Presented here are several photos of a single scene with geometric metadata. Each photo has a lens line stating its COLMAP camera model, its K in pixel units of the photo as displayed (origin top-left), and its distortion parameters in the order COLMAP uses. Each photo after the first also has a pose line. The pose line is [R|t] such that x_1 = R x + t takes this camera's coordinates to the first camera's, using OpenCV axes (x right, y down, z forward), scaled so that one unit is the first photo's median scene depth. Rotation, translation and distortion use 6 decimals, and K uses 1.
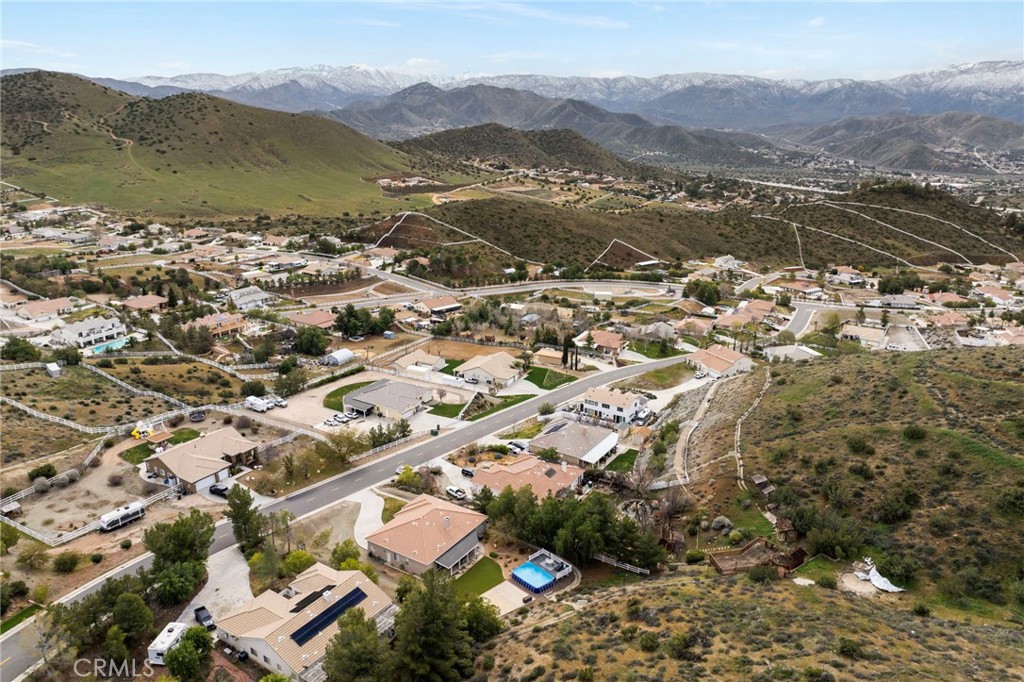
lens RADIAL K [[720.4, 0, 512.0], [0, 720.4, 341.0], [0, 0, 1]] dist [-0.036104, -0.002719]
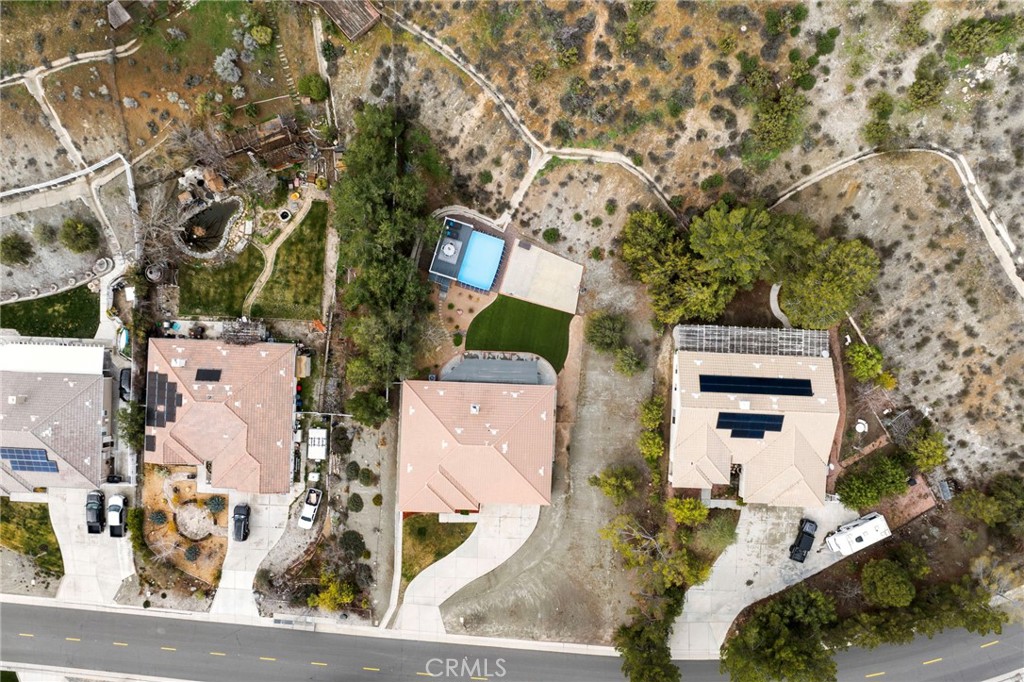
lens RADIAL K [[681.2, 0, 512.0], [0, 681.2, 341.0], [0, 0, 1]] dist [-0.035613, 0.001144]
pose [[-0.511426, -0.859321, -0.003271, -0.014122], [0.240501, -0.146787, 0.959486, -0.084288], [-0.824986, 0.489919, 0.281739, 0.203782]]
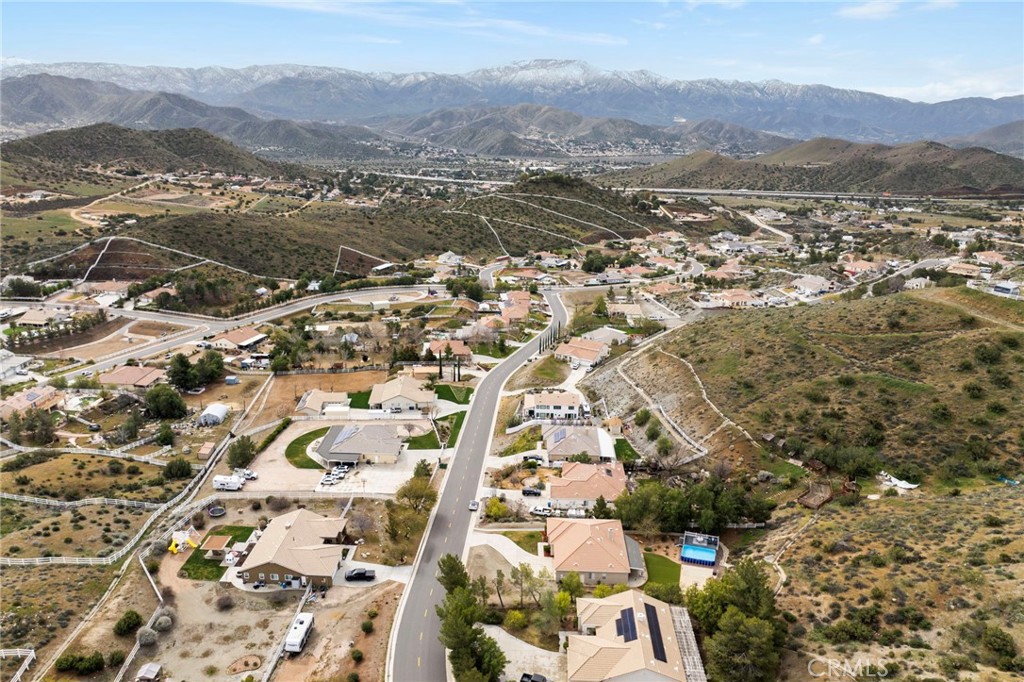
lens RADIAL K [[720.4, 0, 512.0], [0, 720.4, 341.0], [0, 0, 1]] dist [-0.036104, -0.002719]
pose [[0.861039, -0.151176, 0.485550, -0.191152], [0.145541, 0.988110, 0.049555, -0.032277], [-0.487268, 0.027999, 0.872803, 0.023628]]
